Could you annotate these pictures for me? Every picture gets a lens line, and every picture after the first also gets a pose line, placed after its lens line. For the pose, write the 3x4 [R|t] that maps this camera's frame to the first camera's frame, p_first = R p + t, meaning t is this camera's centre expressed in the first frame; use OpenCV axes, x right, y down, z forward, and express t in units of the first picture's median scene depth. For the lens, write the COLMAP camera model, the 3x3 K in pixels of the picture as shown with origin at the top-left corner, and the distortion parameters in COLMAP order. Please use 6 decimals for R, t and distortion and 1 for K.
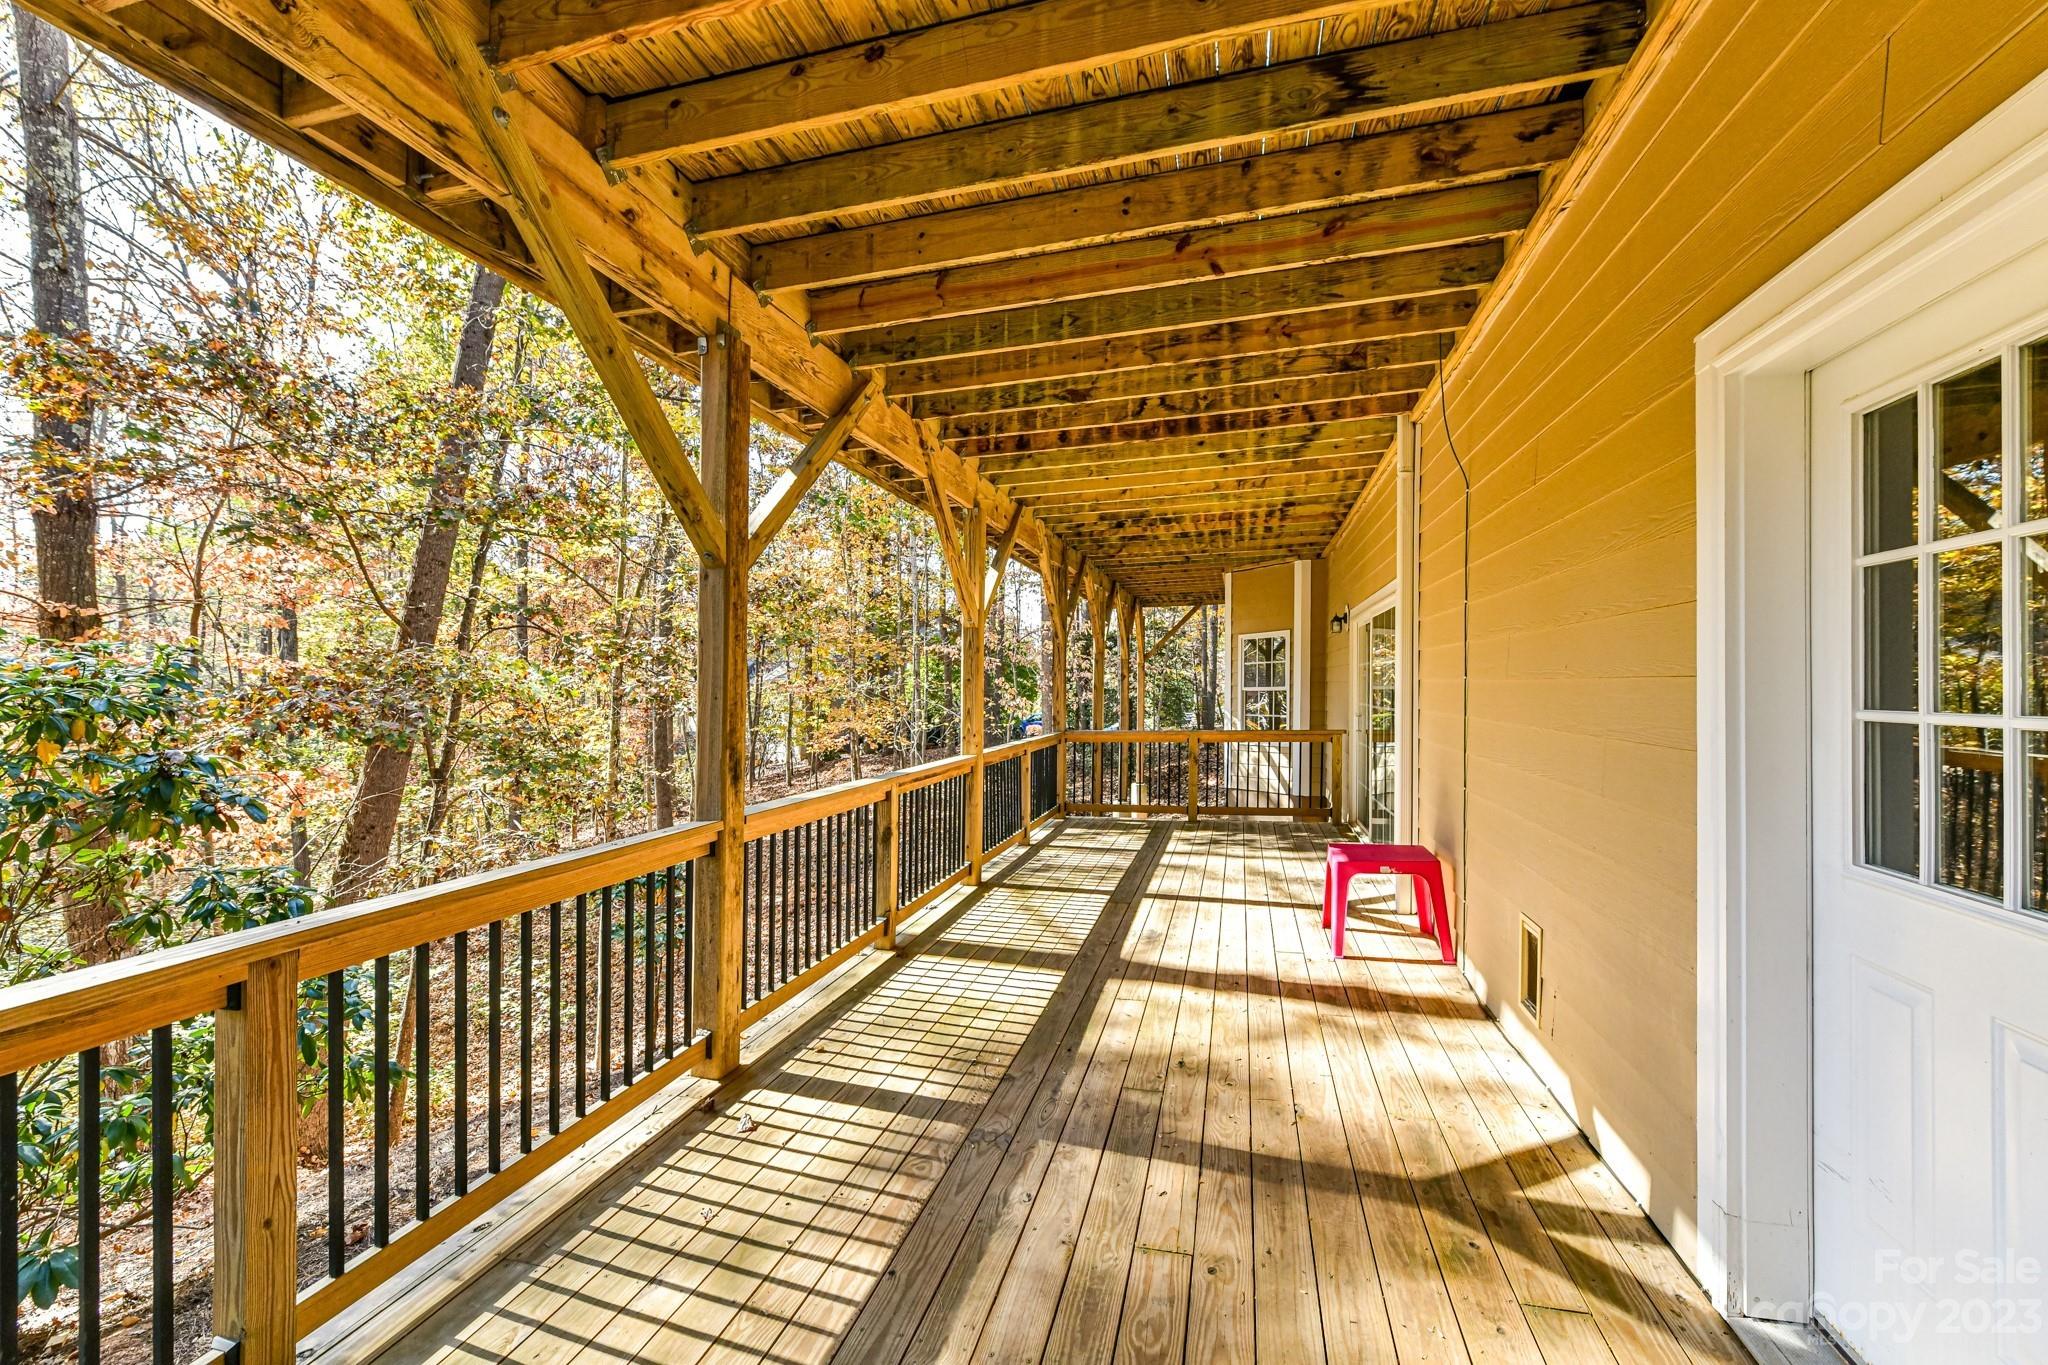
lens RADIAL K [[825.1, 0, 1047.7], [0, 825.1, 662.6], [0, 0, 1]] dist [0.000154, 0.000153]
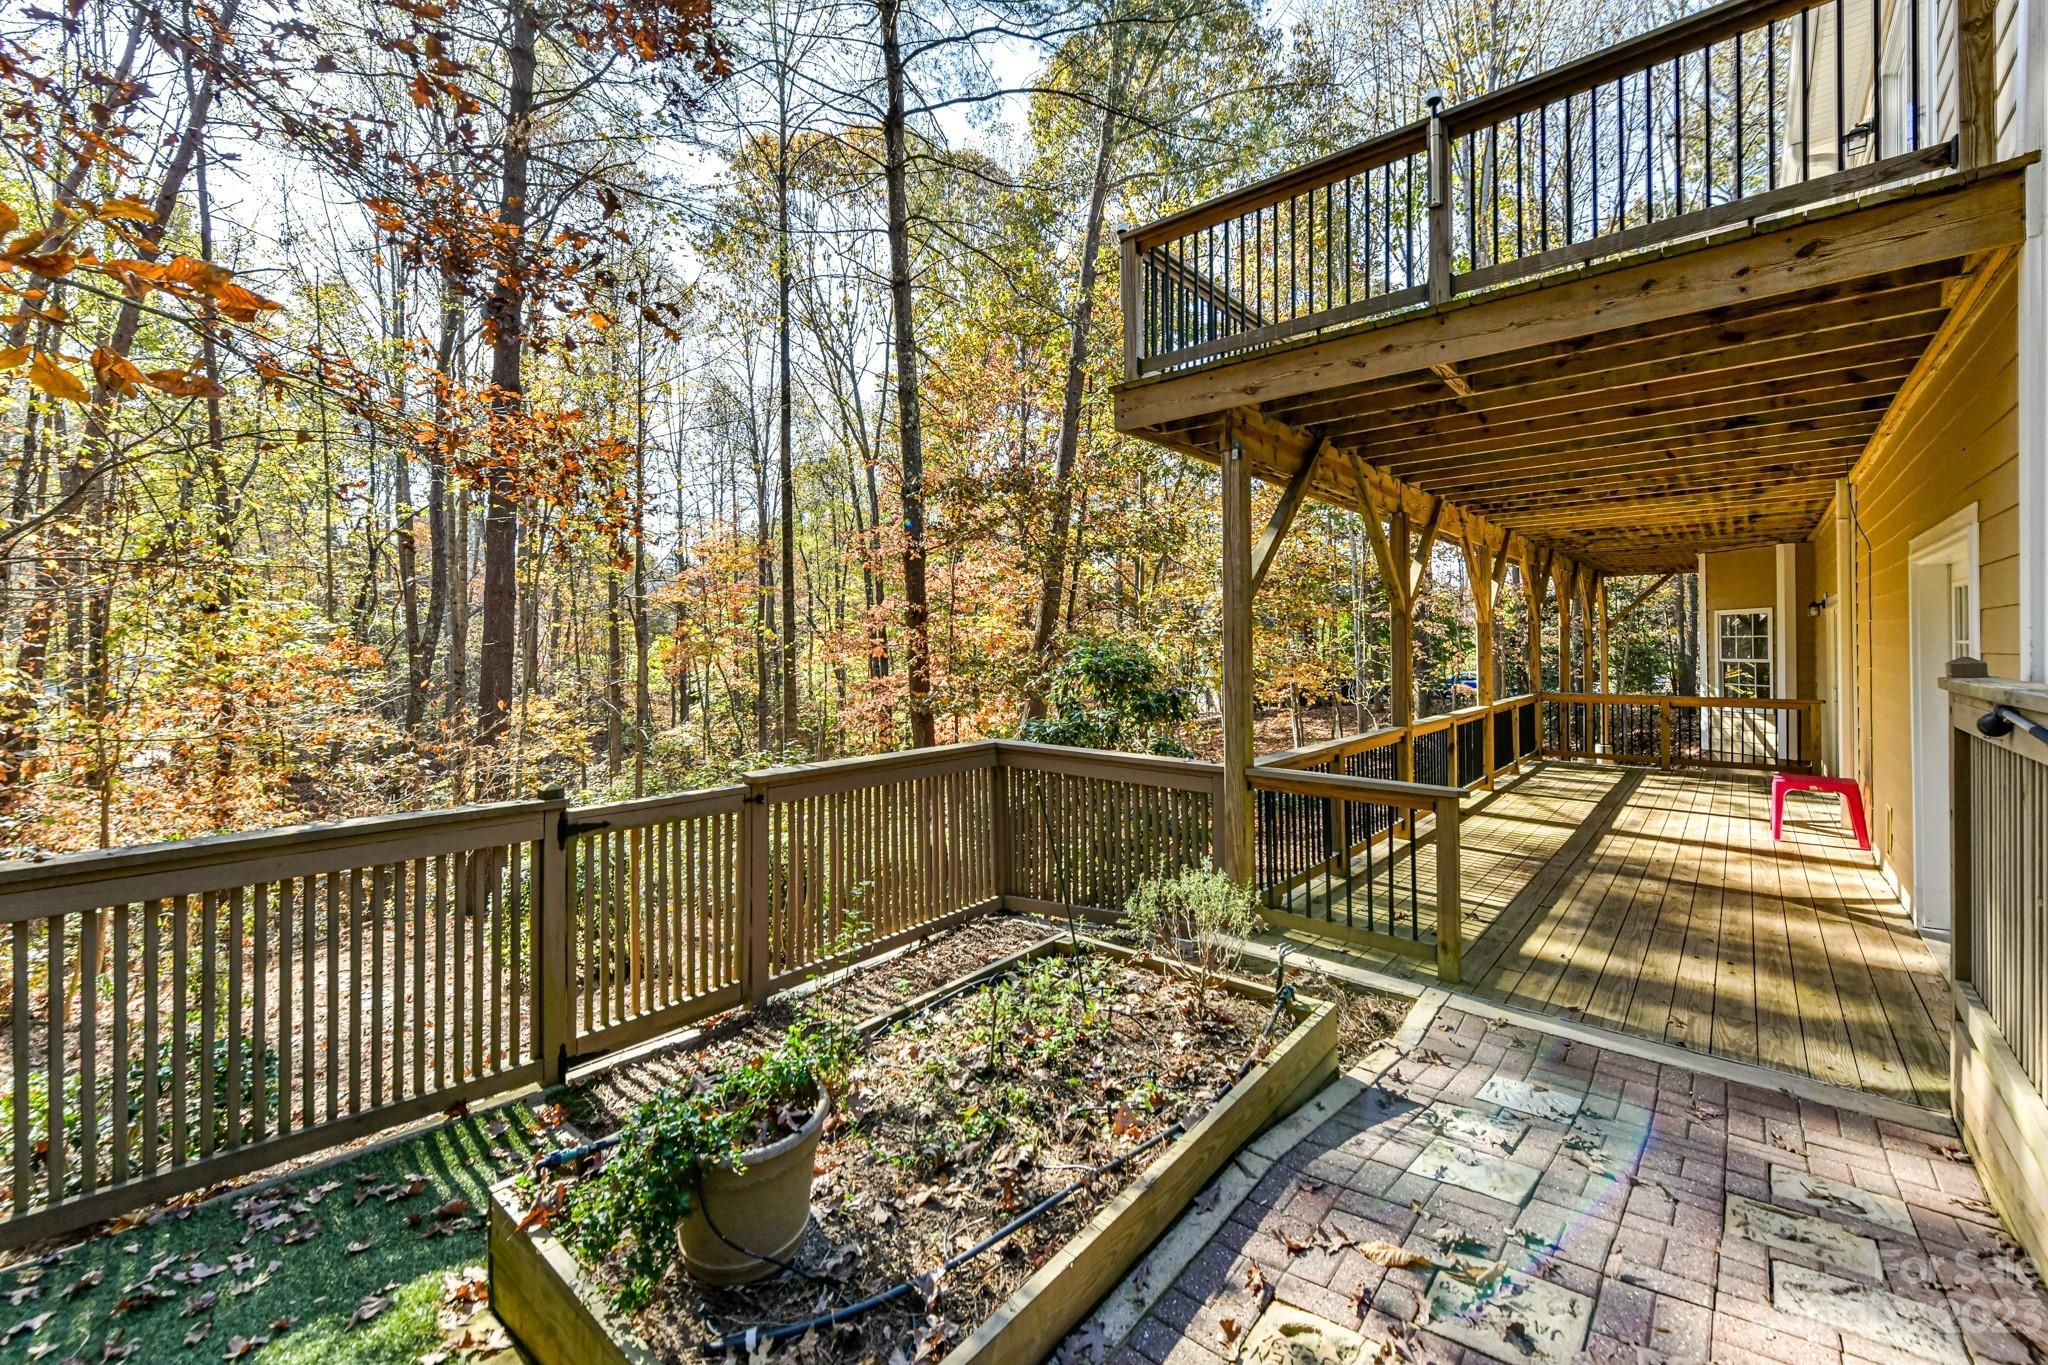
lens RADIAL K [[843.7, 0, 1026.6], [0, 843.7, 590.6], [0, 0, 1]] dist [0.000136, 0.000117]
pose [[0.888673, -0.017880, -0.458193, -0.102081], [0.005991, 0.999607, -0.027388, -0.051482], [0.458503, 0.021594, 0.888430, -0.631876]]
